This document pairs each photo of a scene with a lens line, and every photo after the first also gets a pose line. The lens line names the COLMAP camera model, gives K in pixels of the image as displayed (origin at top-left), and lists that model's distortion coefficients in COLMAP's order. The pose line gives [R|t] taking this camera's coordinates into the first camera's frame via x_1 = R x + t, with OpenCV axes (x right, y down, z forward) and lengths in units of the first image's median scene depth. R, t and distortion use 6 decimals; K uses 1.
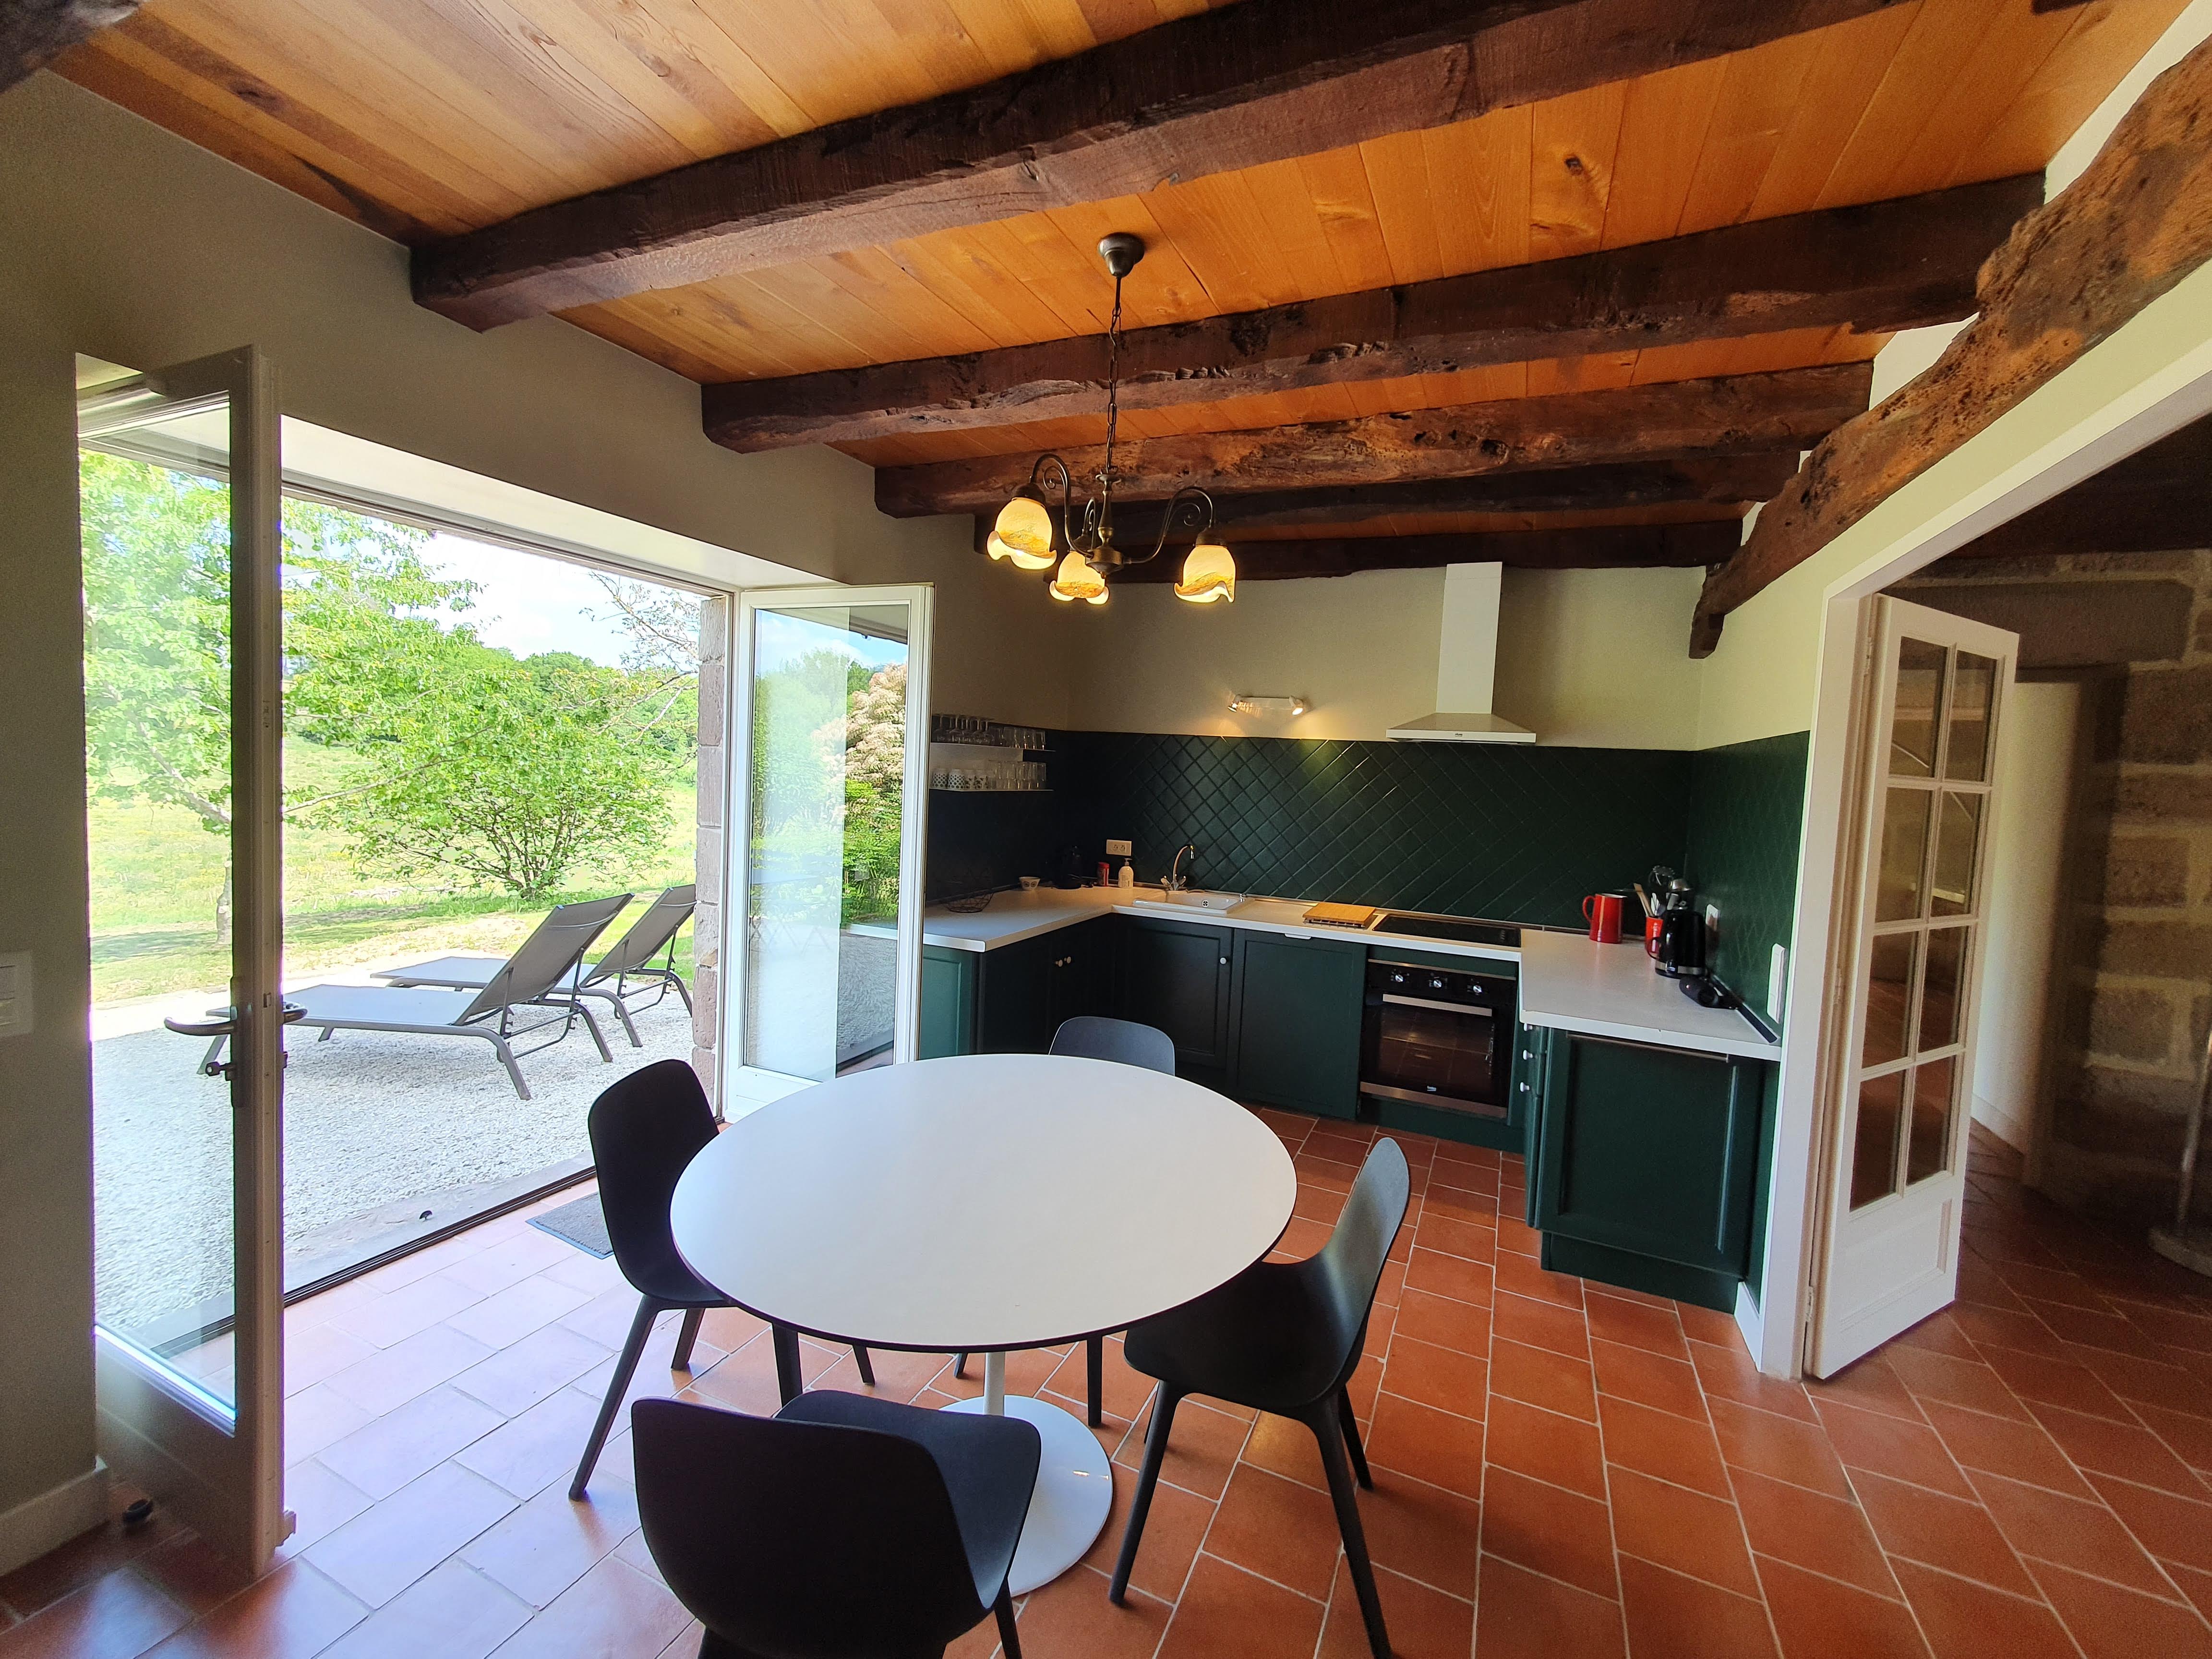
lens RADIAL K [[884.6, 0, 1131.7], [0, 884.6, 811.9], [0, 0, 1]] dist [-0.001091, -0.000048]
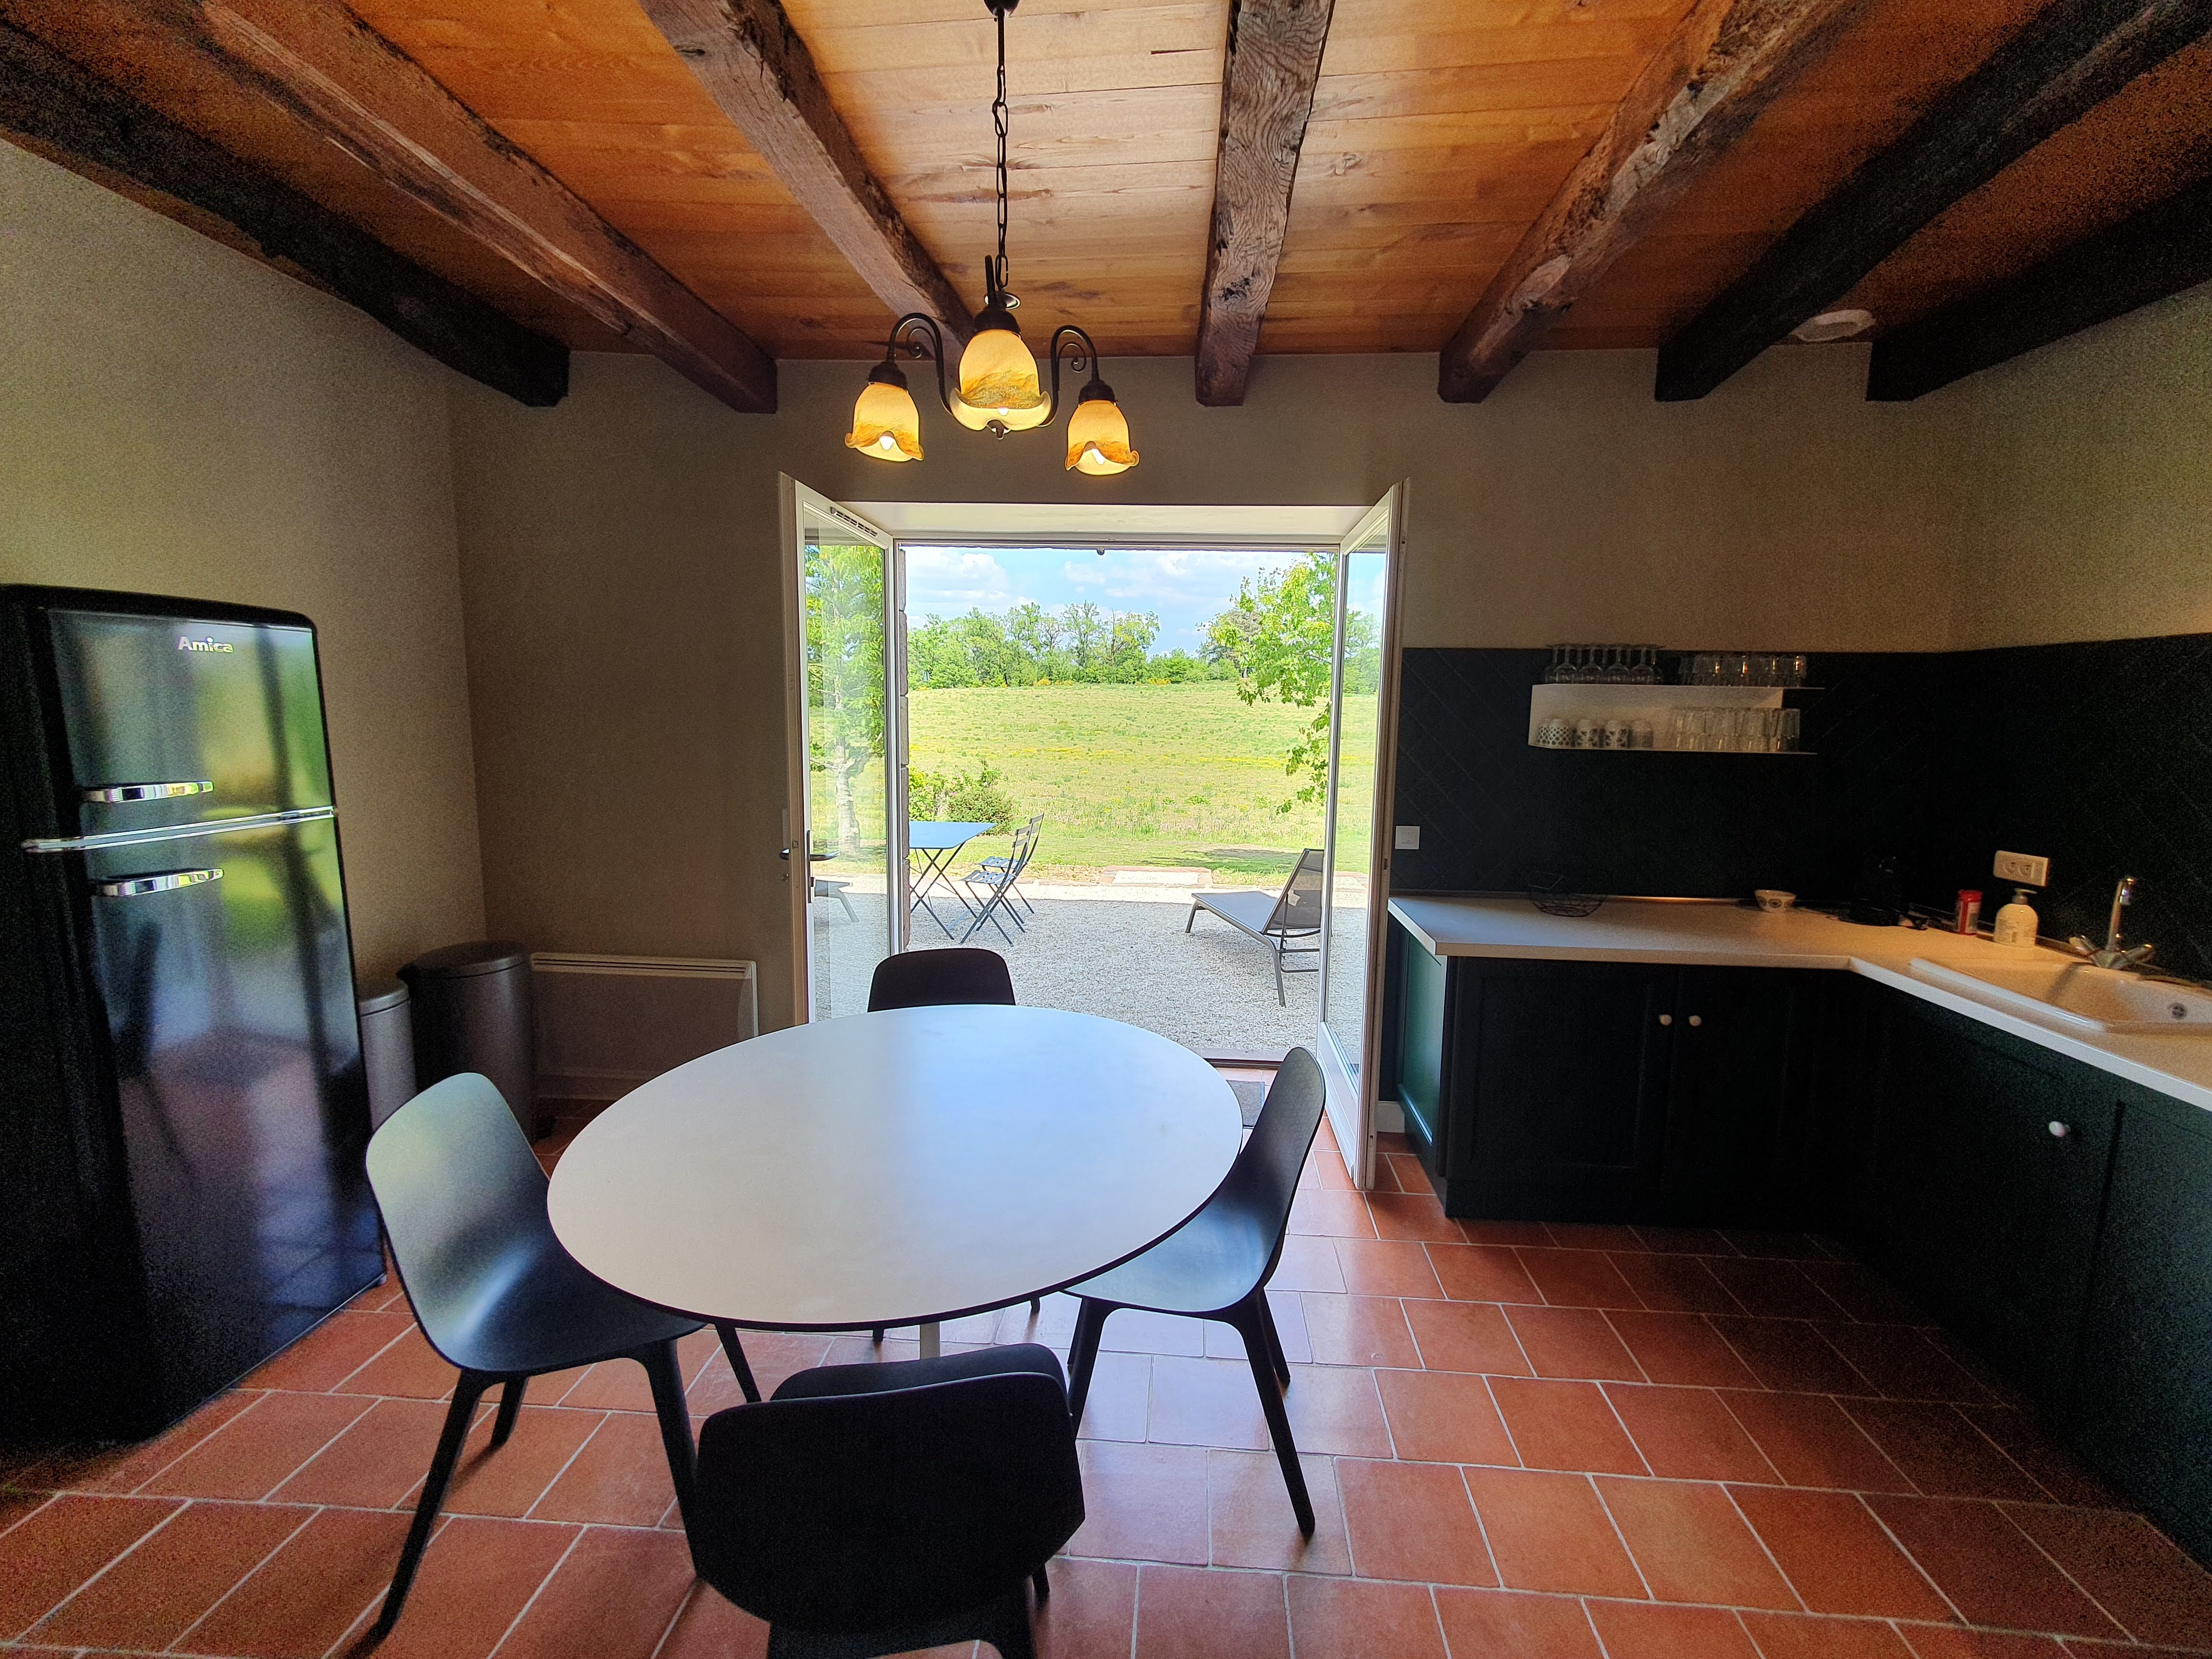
lens RADIAL K [[884.6, 0, 1131.7], [0, 884.6, 811.9], [0, 0, 1]] dist [-0.001091, -0.000048]
pose [[0.339751, 0.070600, -0.937862, 0.332971], [-0.051646, 0.997074, 0.056348, 0.006015], [0.939096, 0.029293, 0.342403, 0.369867]]
